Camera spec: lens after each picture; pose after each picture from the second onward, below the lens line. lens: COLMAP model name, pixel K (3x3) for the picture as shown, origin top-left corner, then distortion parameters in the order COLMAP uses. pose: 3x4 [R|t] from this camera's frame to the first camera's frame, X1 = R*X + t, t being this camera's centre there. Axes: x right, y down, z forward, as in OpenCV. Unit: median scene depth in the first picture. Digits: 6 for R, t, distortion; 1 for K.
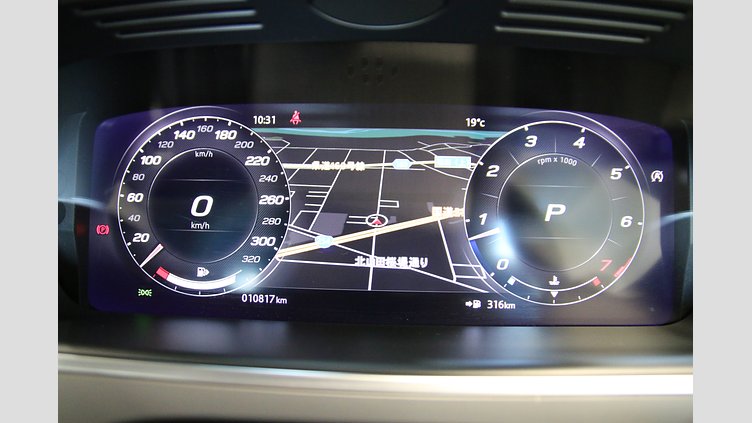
lens RADIAL K [[498.0, 0, 374.3], [0, 498.0, 209.3], [0, 0, 1]] dist [-0.118011, 0.042788]
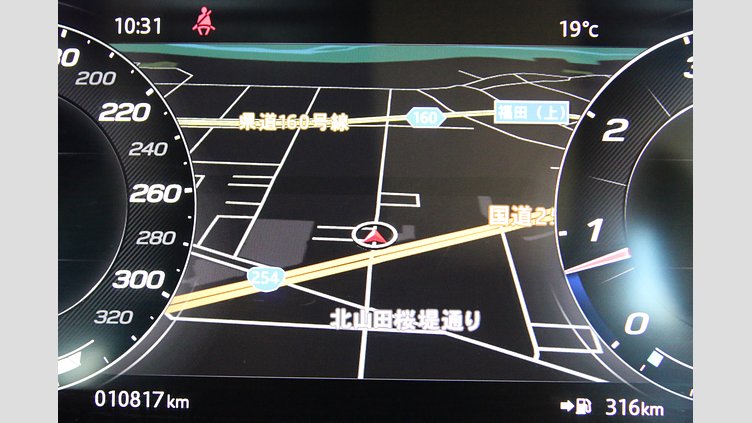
lens RADIAL K [[2129.9, 0, 374.0], [0, 2129.9, 210.0], [0, 0, 1]] dist [0.670390, 0.000000]
pose [[0.999936, -0.007090, 0.008808, -0.013988], [0.007080, 0.999974, 0.001093, -0.003579], [-0.008816, -0.001031, 0.999961, -1.084841]]
